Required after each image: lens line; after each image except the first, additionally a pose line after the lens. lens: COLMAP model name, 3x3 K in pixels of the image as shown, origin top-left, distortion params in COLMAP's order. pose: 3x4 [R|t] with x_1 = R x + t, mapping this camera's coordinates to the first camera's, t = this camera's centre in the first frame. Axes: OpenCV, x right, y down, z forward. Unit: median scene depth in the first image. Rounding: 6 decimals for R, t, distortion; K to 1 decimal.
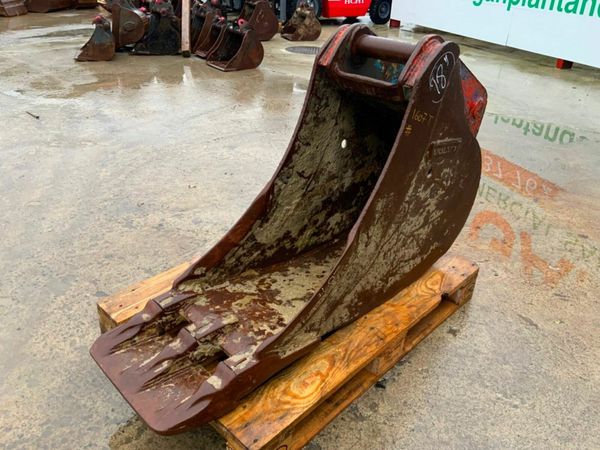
lens RADIAL K [[498.5, 0, 299.1], [0, 498.5, 226.2], [0, 0, 1]] dist [0.072769, -0.130012]
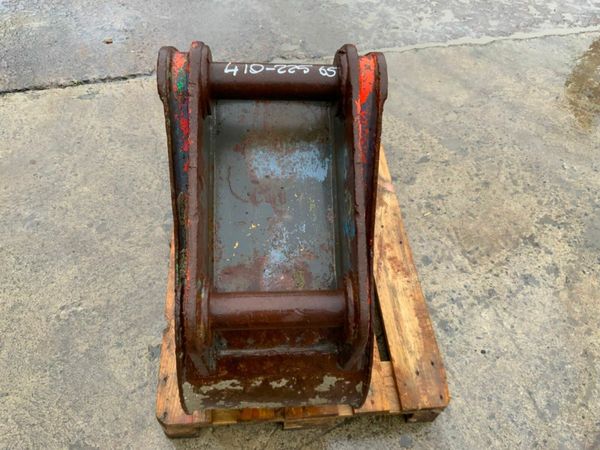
lens RADIAL K [[498.5, 0, 300.2], [0, 498.5, 223.8], [0, 0, 1]] dist [0.072769, -0.130012]
pose [[-0.653356, 0.544290, -0.526188, 0.472216], [-0.438932, 0.293952, 0.849077, -0.680470], [0.616818, 0.785710, 0.046851, 0.936146]]
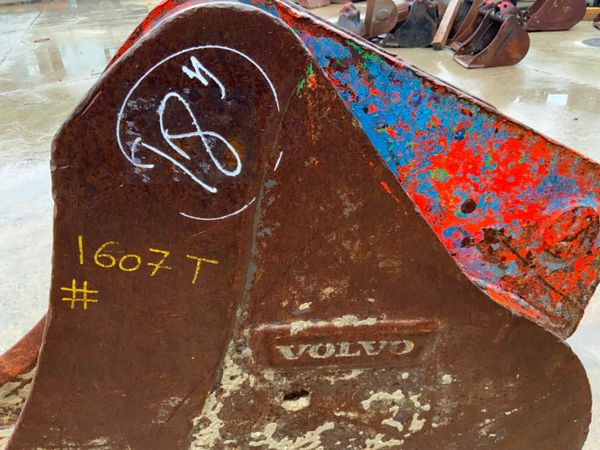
lens RADIAL K [[498.5, 0, 300.8], [0, 498.5, 220.3], [0, 0, 1]] dist [0.072769, -0.130012]
pose [[0.805755, 0.203037, -0.556359, 0.376632], [-0.200965, 0.977397, 0.065639, -0.217455], [0.557111, 0.058920, 0.828345, 0.622883]]
